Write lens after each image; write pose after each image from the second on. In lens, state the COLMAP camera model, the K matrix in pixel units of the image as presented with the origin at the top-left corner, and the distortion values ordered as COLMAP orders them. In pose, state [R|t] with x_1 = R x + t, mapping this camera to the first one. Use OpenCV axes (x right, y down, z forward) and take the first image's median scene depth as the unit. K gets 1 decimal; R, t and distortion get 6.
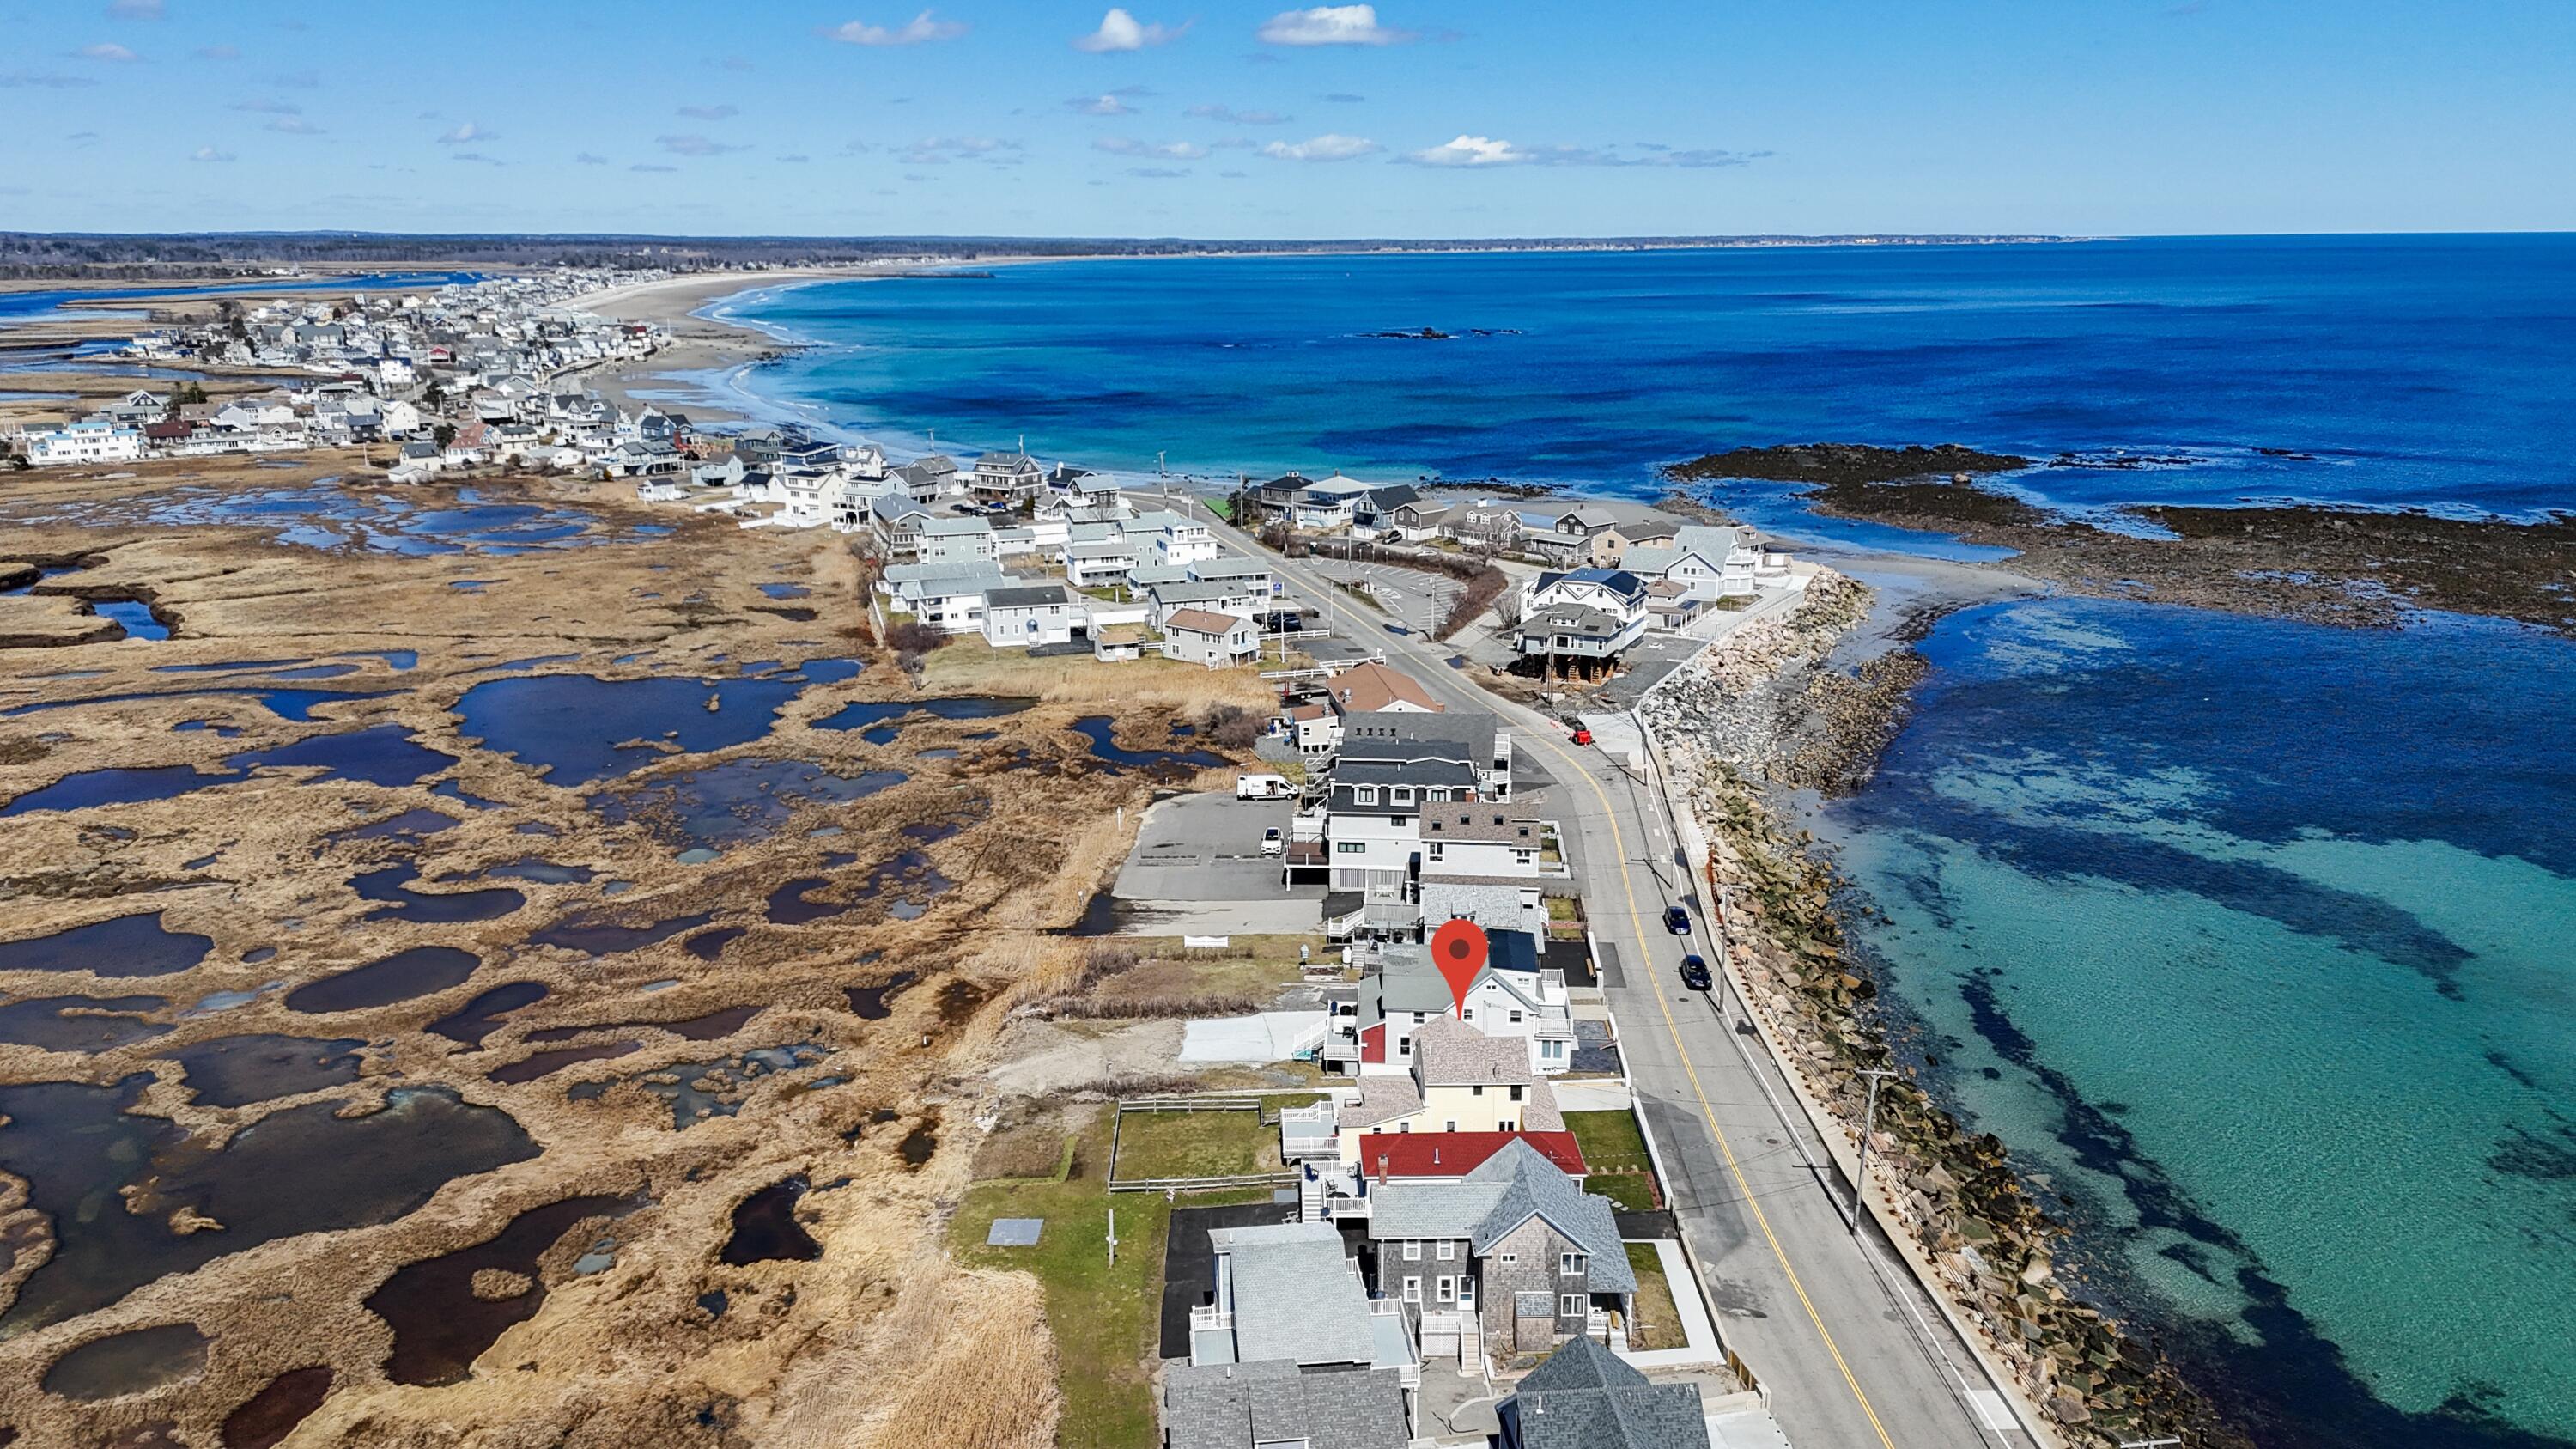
lens RADIAL K [[1871.7, 0, 1285.7], [0, 1871.7, 731.2], [0, 0, 1]] dist [0.084131, -0.078872]
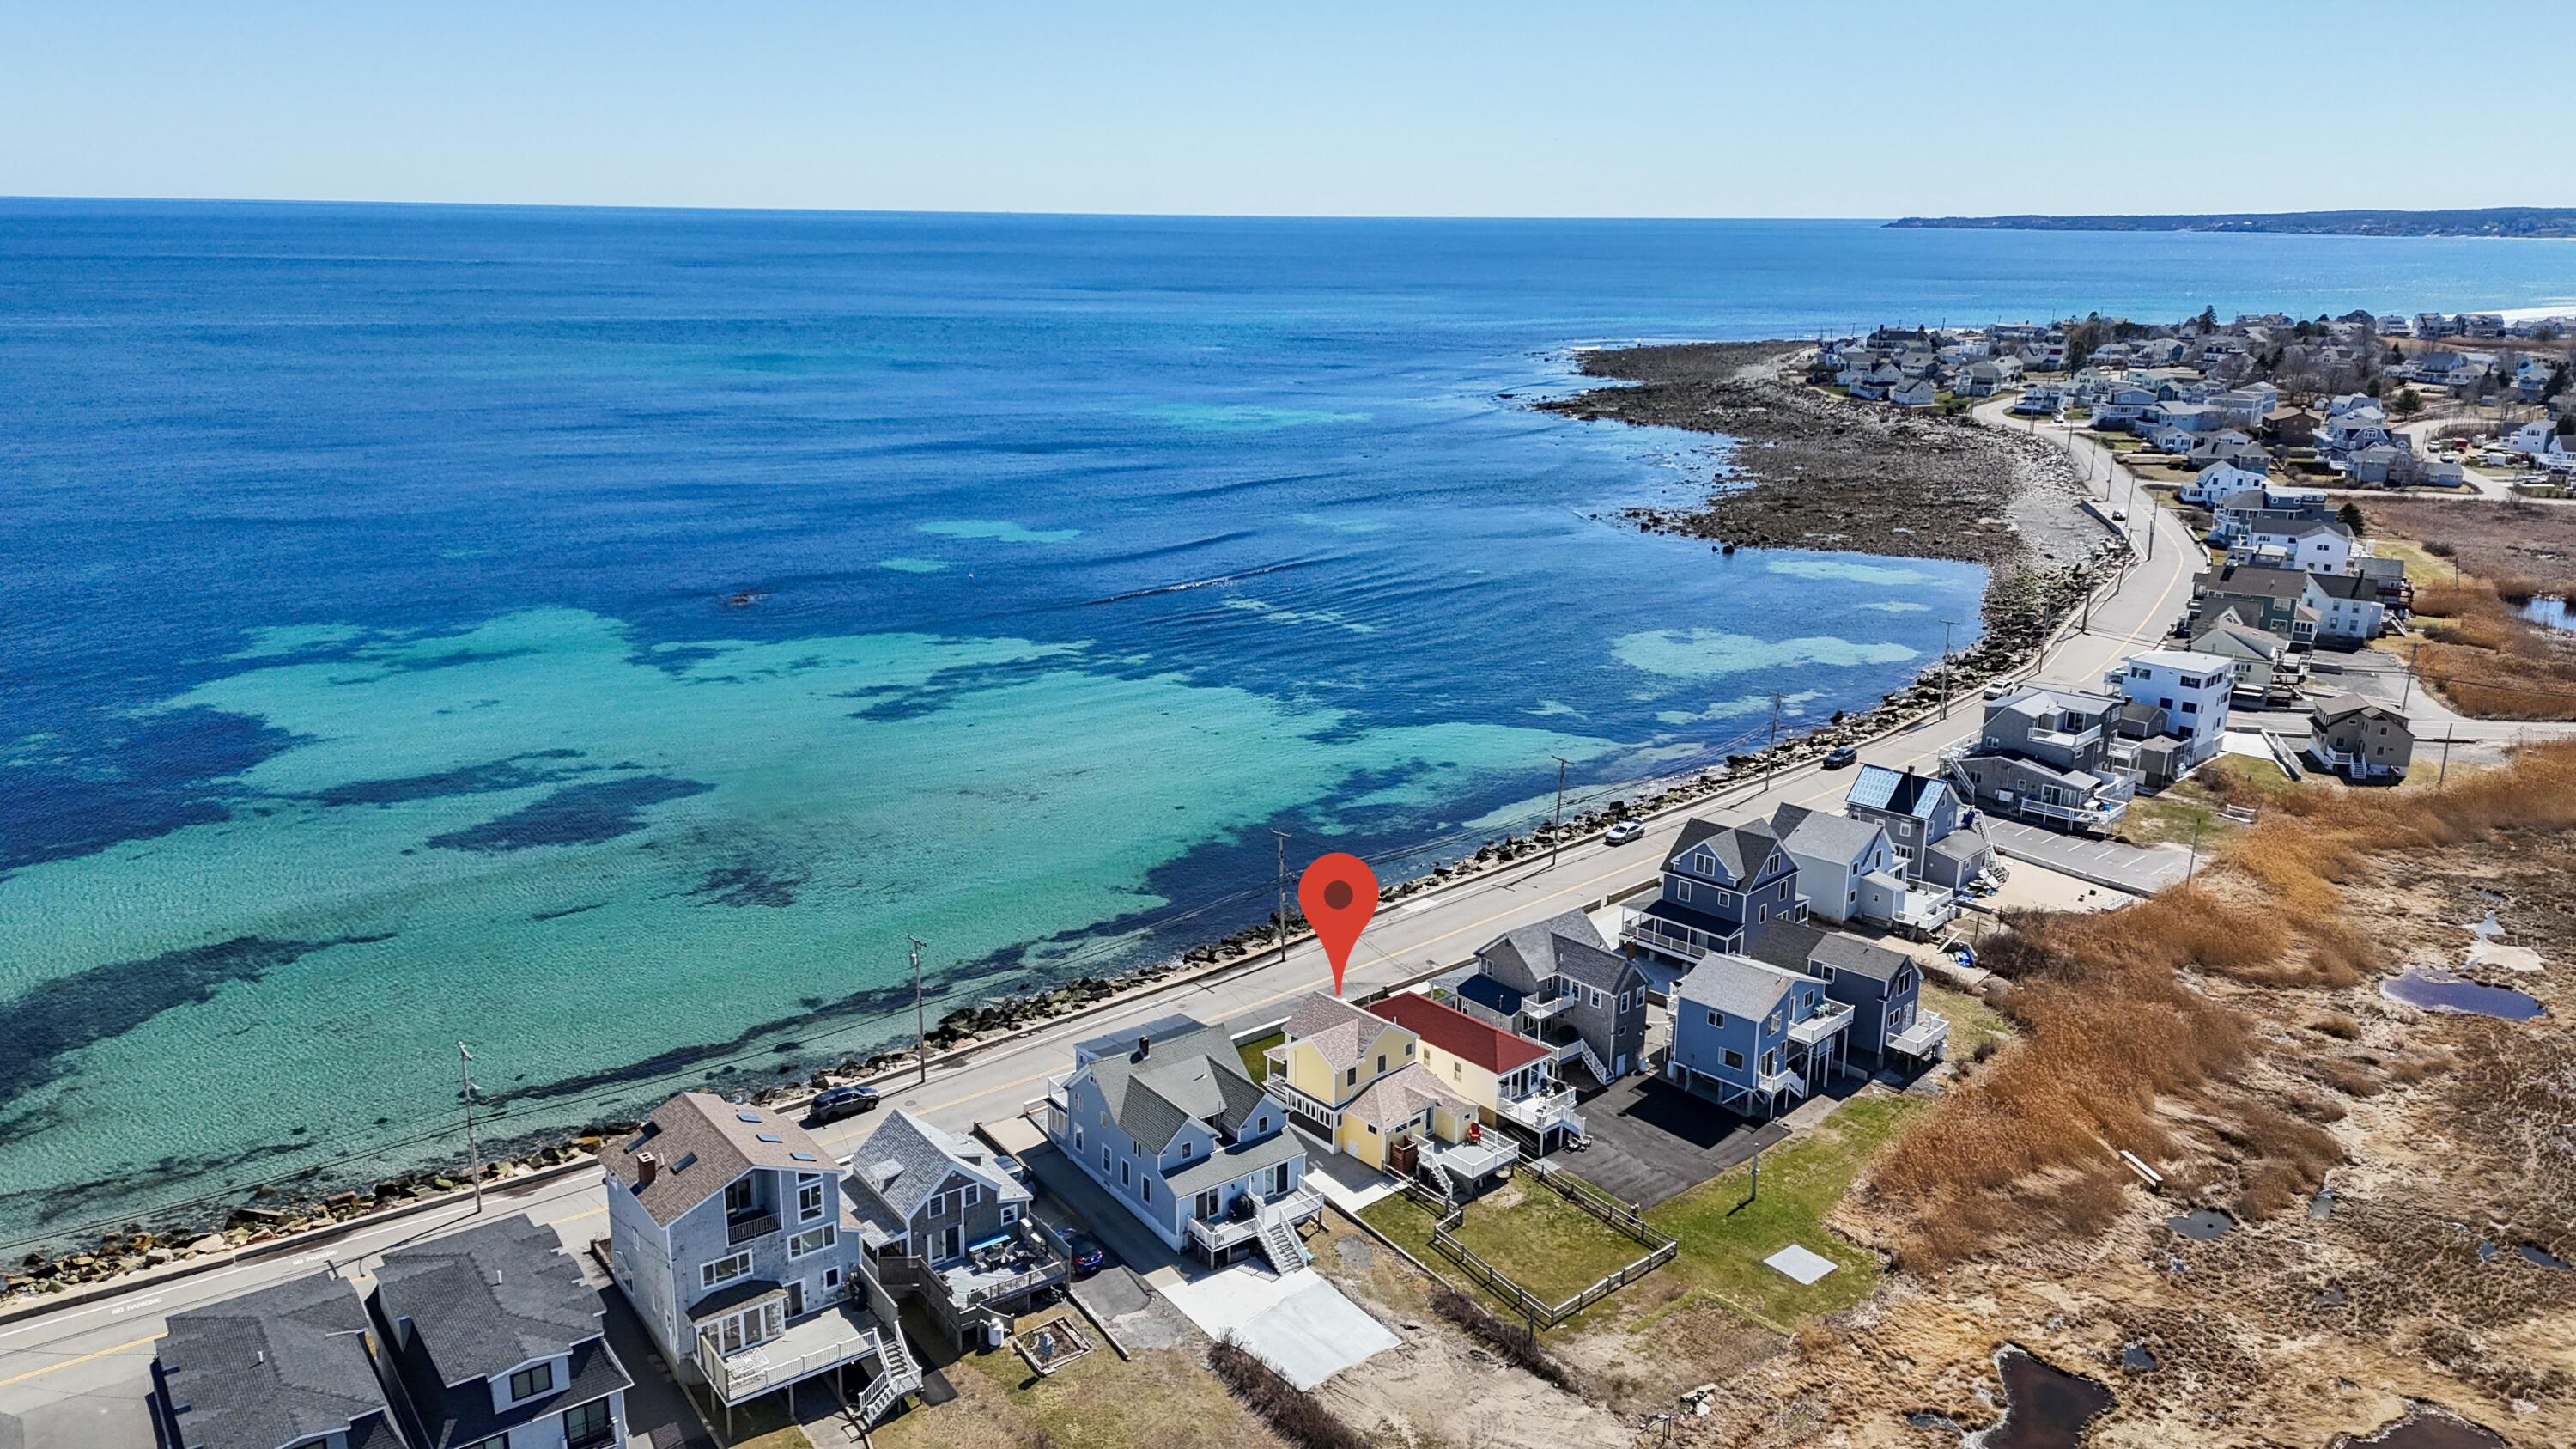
lens RADIAL K [[1871.7, 0, 1297.5], [0, 1871.7, 715.8], [0, 0, 1]] dist [0.084131, -0.078872]
pose [[-0.654231, -0.199971, 0.729378, -0.380314], [0.185248, 0.892661, 0.410901, -0.257138], [-0.733256, 0.403940, -0.546962, 0.985063]]
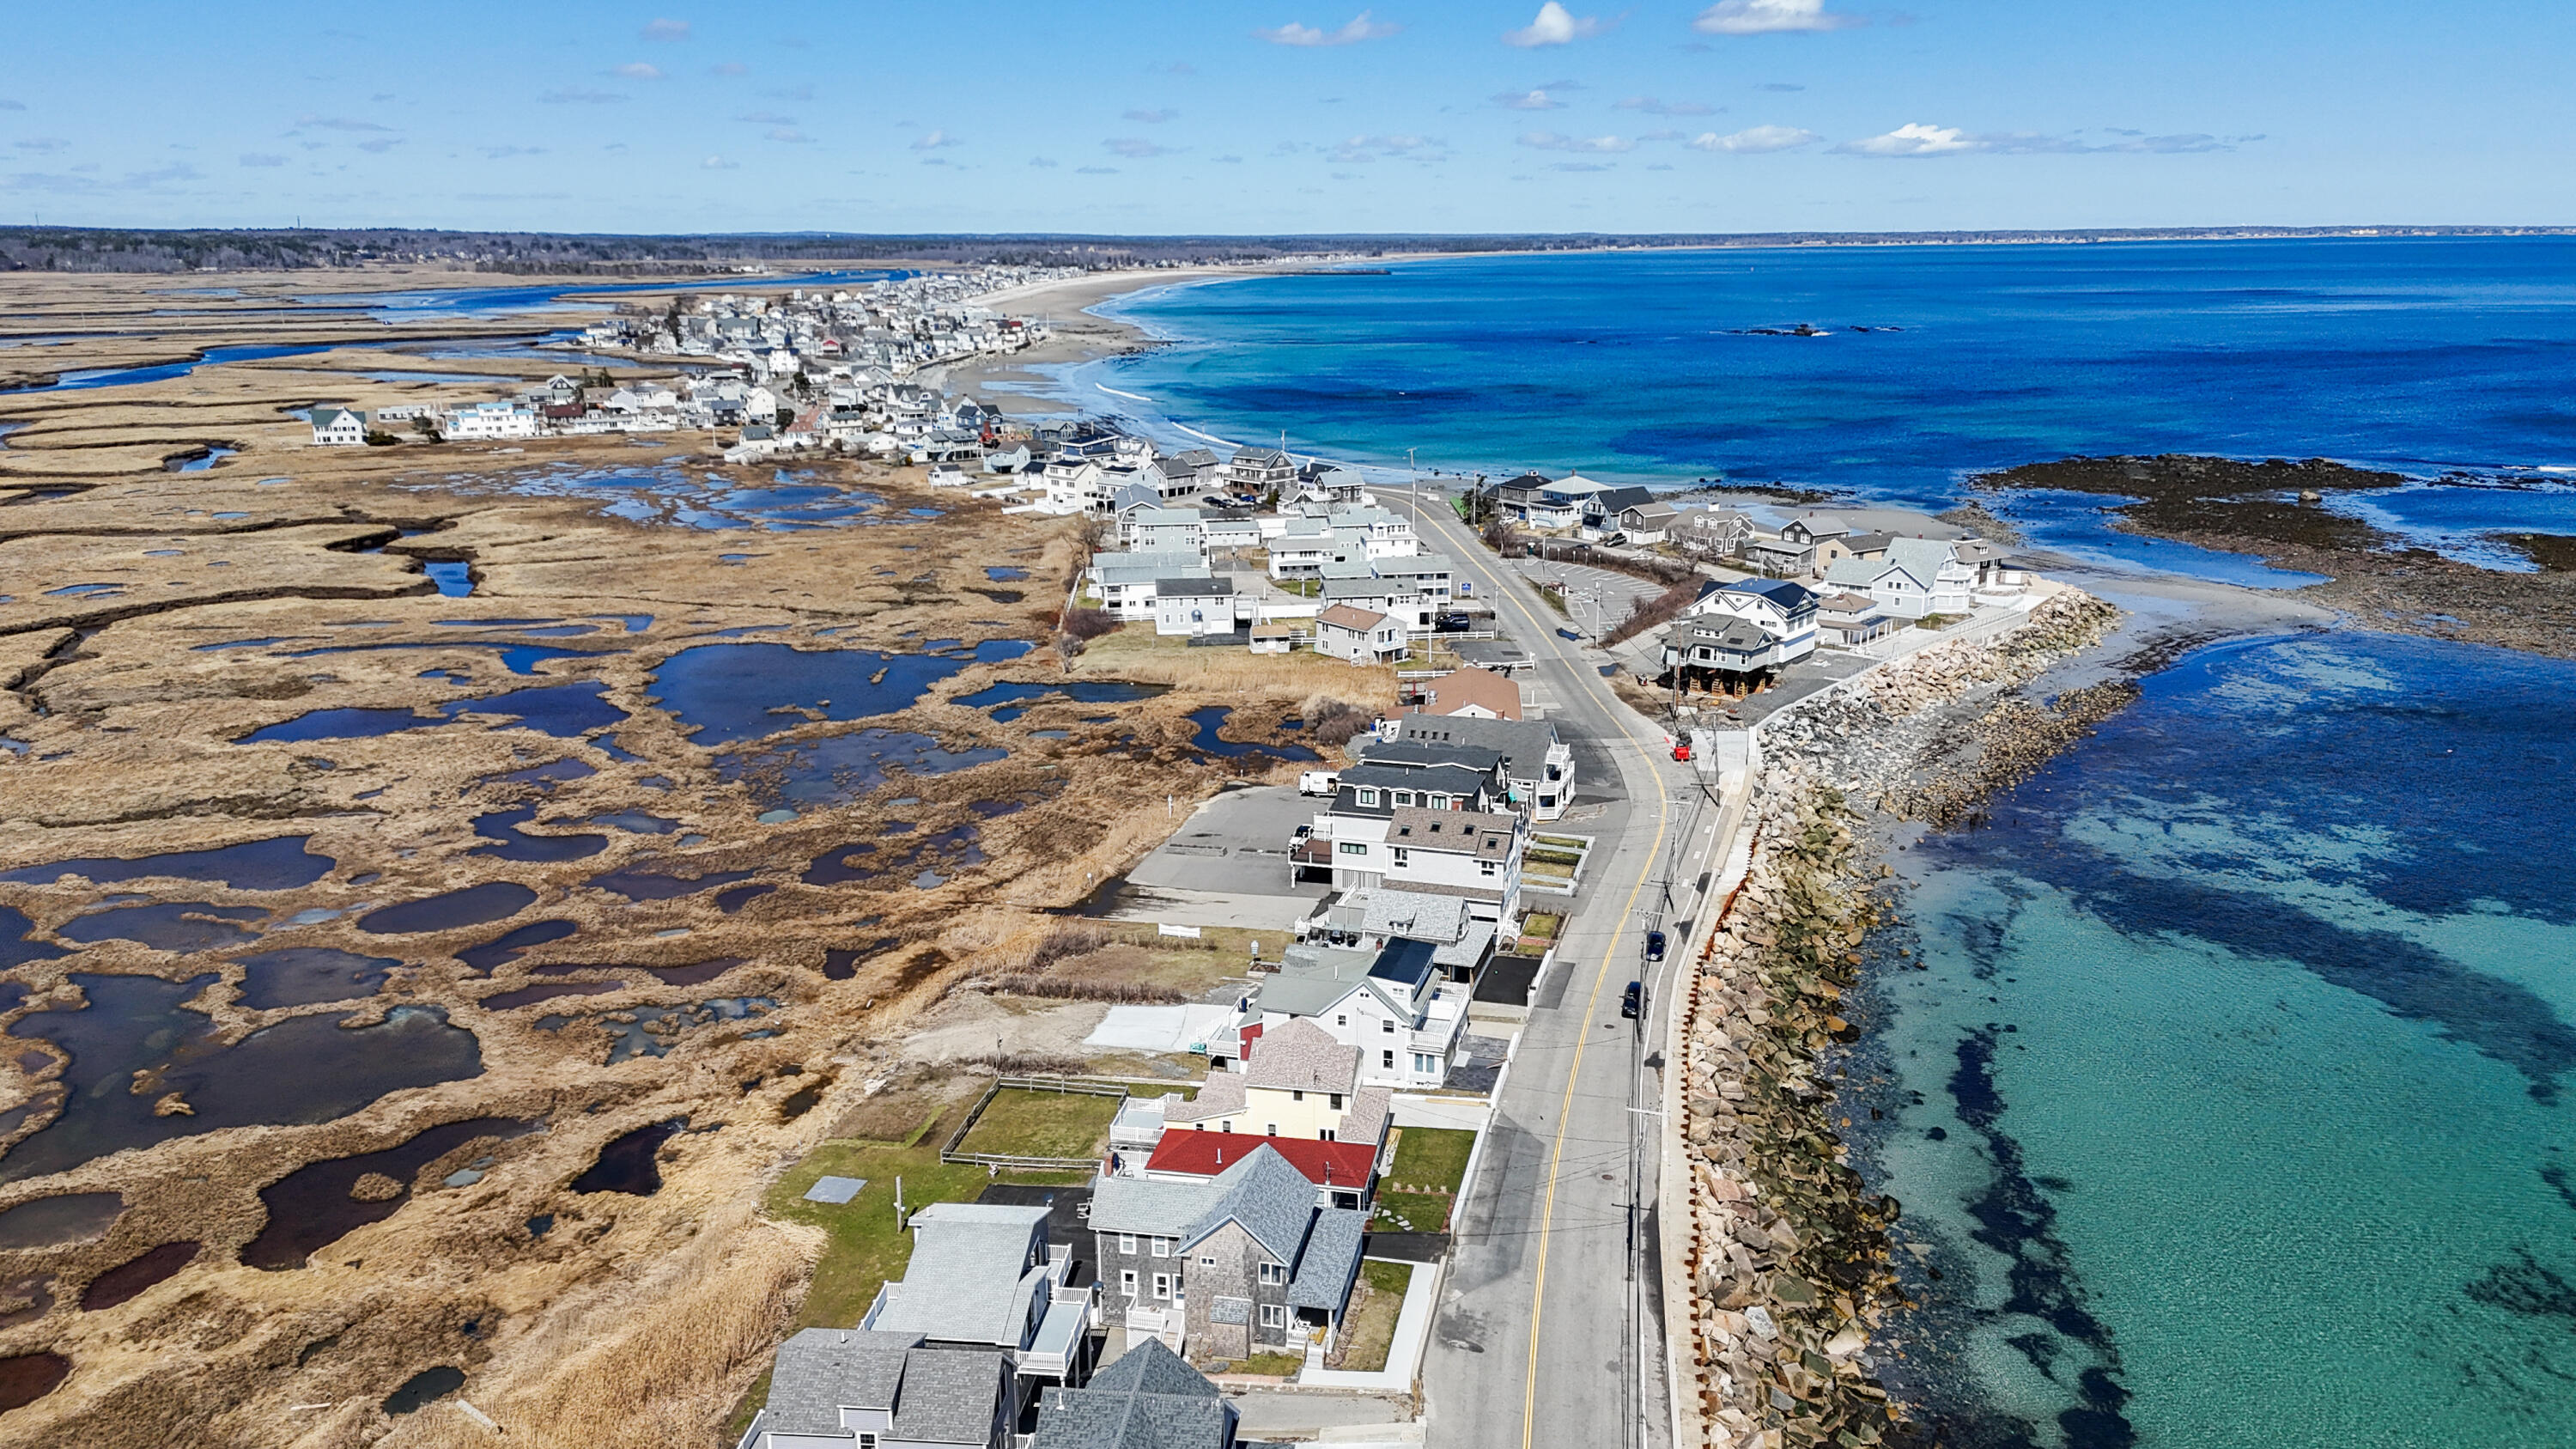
lens RADIAL K [[1871.7, 0, 1286.1], [0, 1871.7, 730.3], [0, 0, 1]] dist [0.084131, -0.078872]
pose [[0.976952, 0.053529, -0.206638, 0.186967], [-0.053211, 0.998558, 0.007101, -0.005301], [0.206721, 0.004058, 0.978392, 0.017955]]
